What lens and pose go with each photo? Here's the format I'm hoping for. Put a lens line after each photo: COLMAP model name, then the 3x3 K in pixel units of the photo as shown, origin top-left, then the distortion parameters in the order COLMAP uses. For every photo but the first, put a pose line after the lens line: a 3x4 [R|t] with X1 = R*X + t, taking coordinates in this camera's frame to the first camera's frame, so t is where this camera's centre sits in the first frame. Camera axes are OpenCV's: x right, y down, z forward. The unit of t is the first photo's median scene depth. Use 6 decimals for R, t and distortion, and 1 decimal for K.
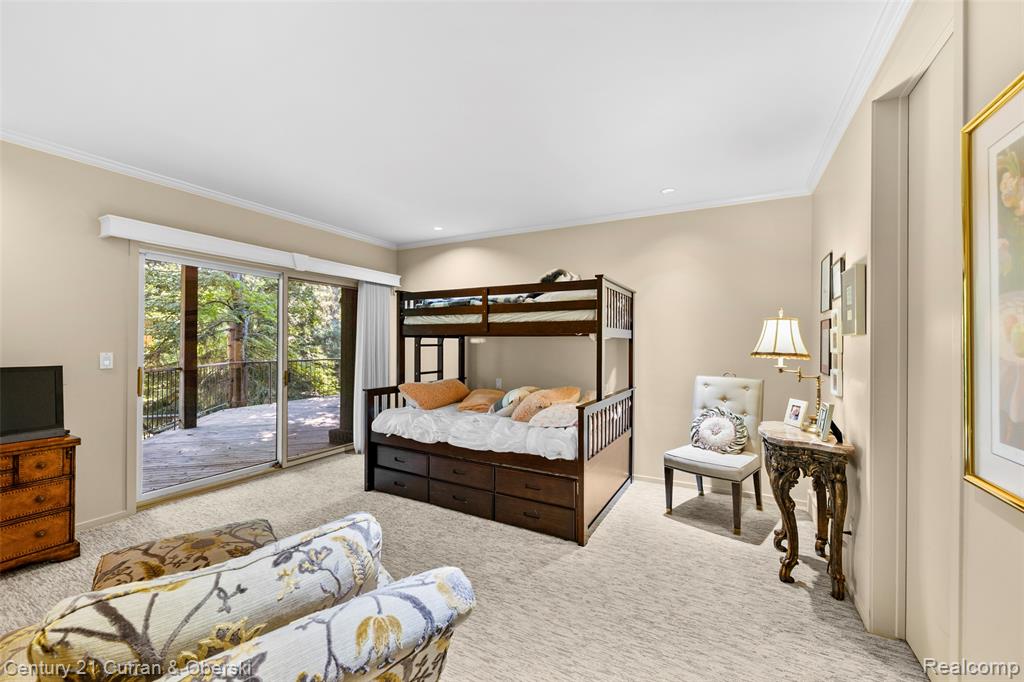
lens RADIAL K [[409.8, 0, 511.1], [0, 409.8, 342.5], [0, 0, 1]] dist [-0.000165, -0.000167]
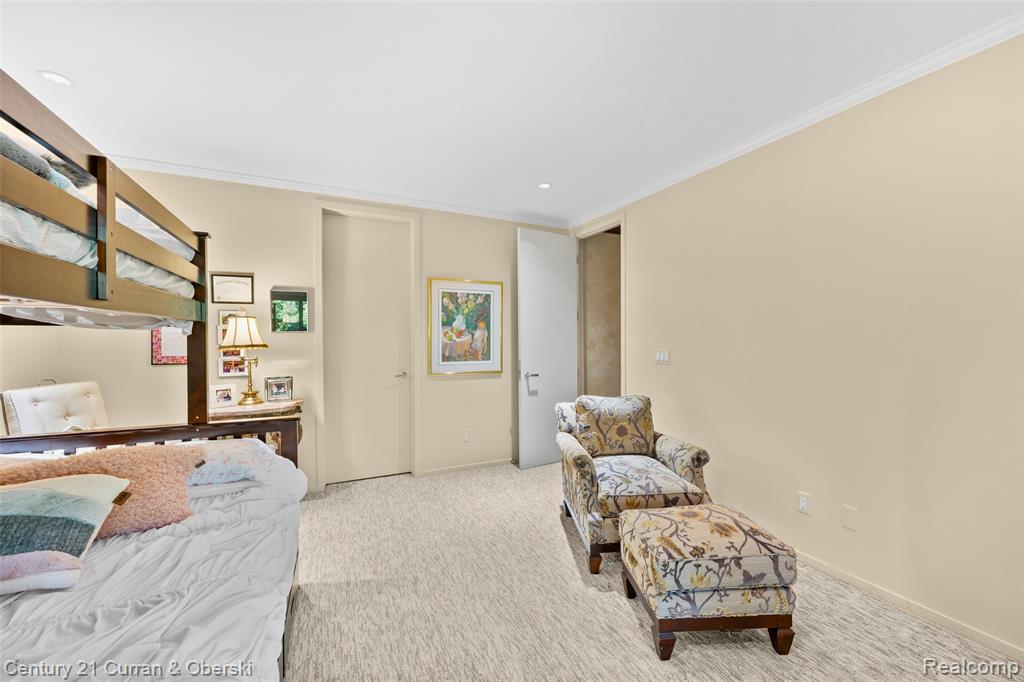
lens RADIAL K [[409.8, 0, 512.2], [0, 409.8, 339.9], [0, 0, 1]] dist [-0.000165, -0.000167]
pose [[-0.811658, -0.008604, 0.584069, -0.718127], [-0.006628, 0.999963, 0.005520, -0.001244], [-0.584095, 0.000609, -0.811685, 1.573866]]
